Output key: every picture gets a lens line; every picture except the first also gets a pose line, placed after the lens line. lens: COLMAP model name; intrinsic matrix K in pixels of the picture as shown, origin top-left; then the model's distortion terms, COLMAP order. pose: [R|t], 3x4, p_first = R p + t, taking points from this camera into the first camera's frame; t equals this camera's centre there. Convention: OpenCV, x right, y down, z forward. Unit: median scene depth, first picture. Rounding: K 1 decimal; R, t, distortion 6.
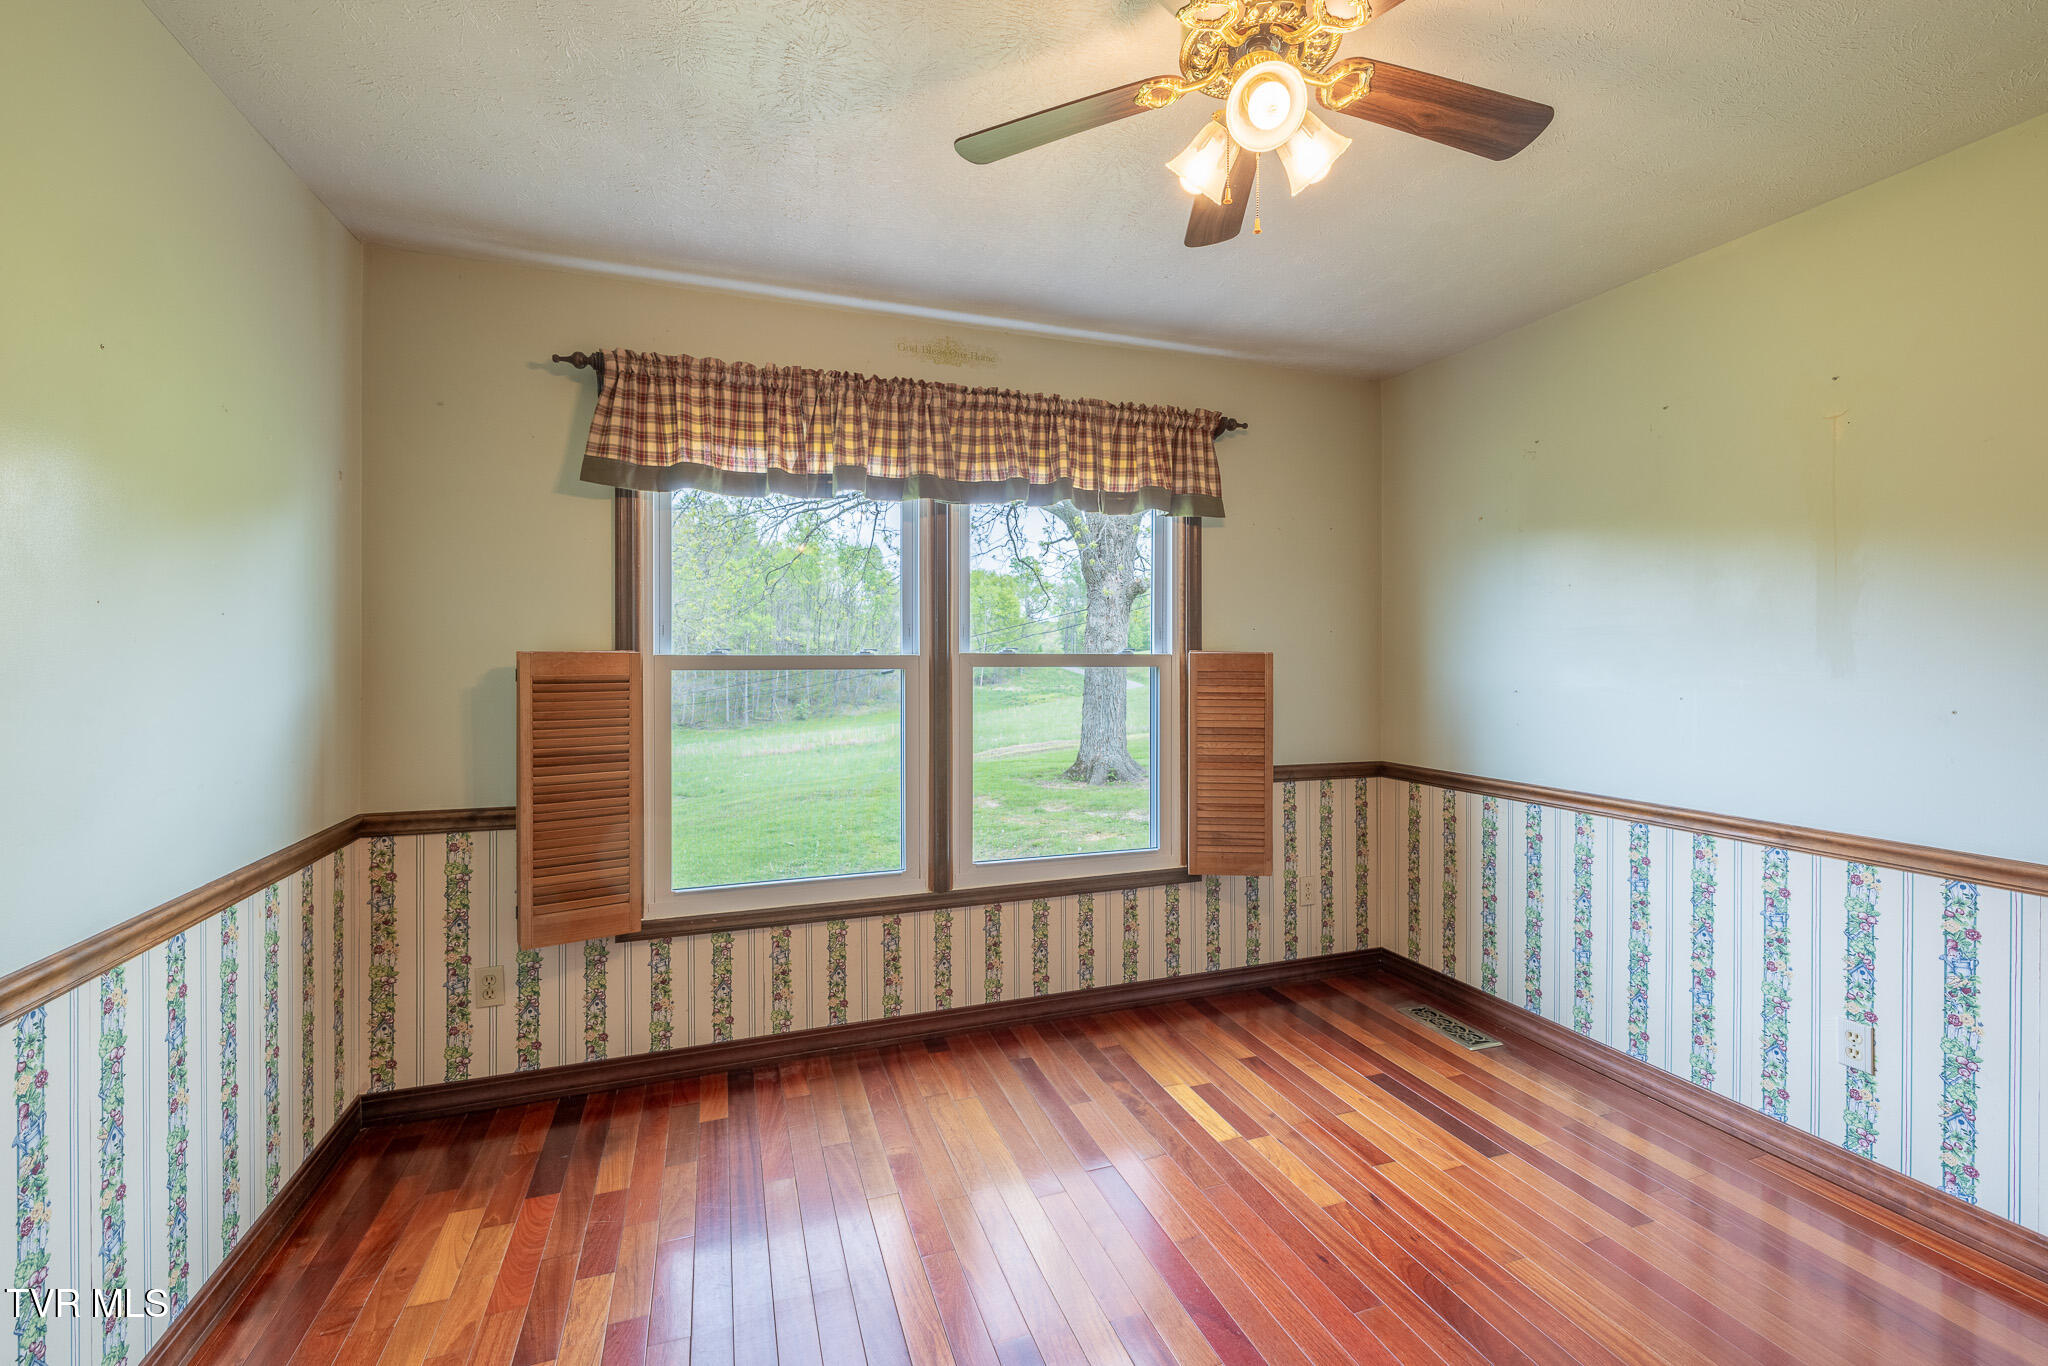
lens RADIAL K [[863.8, 0, 1018.6], [0, 863.8, 668.0], [0, 0, 1]] dist [0.000156, -0.000787]
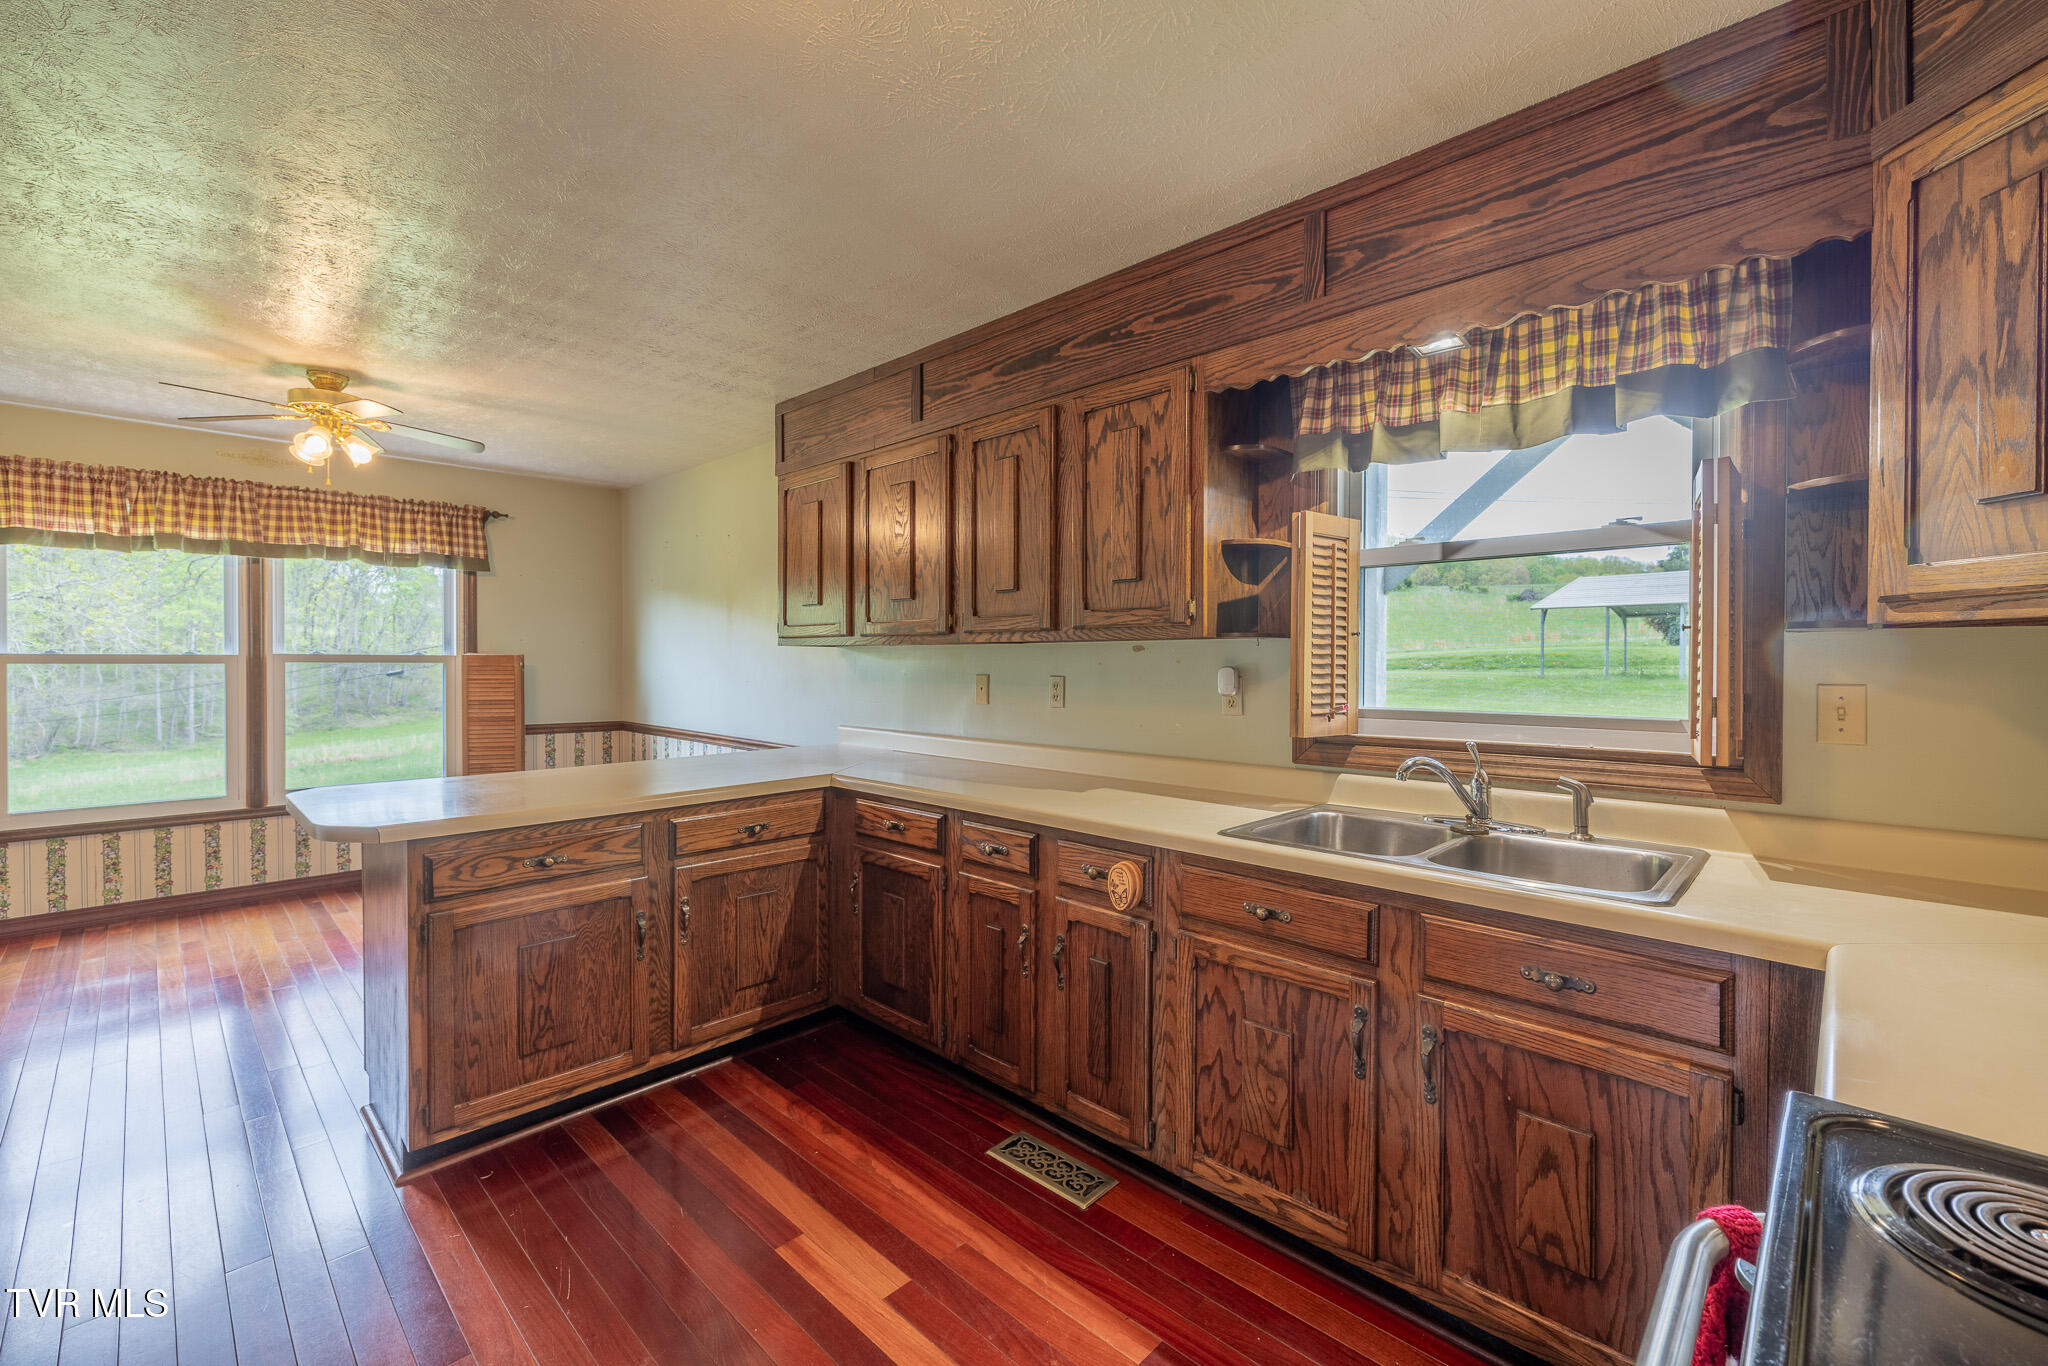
lens RADIAL K [[863.8, 0, 1025.0], [0, 863.8, 674.0], [0, 0, 1]] dist [0.000156, -0.000787]
pose [[0.895471, -0.003164, 0.445108, 0.461179], [0.000634, 0.999983, 0.005832, 0.011368], [-0.445119, -0.004940, 0.895458, -1.009643]]
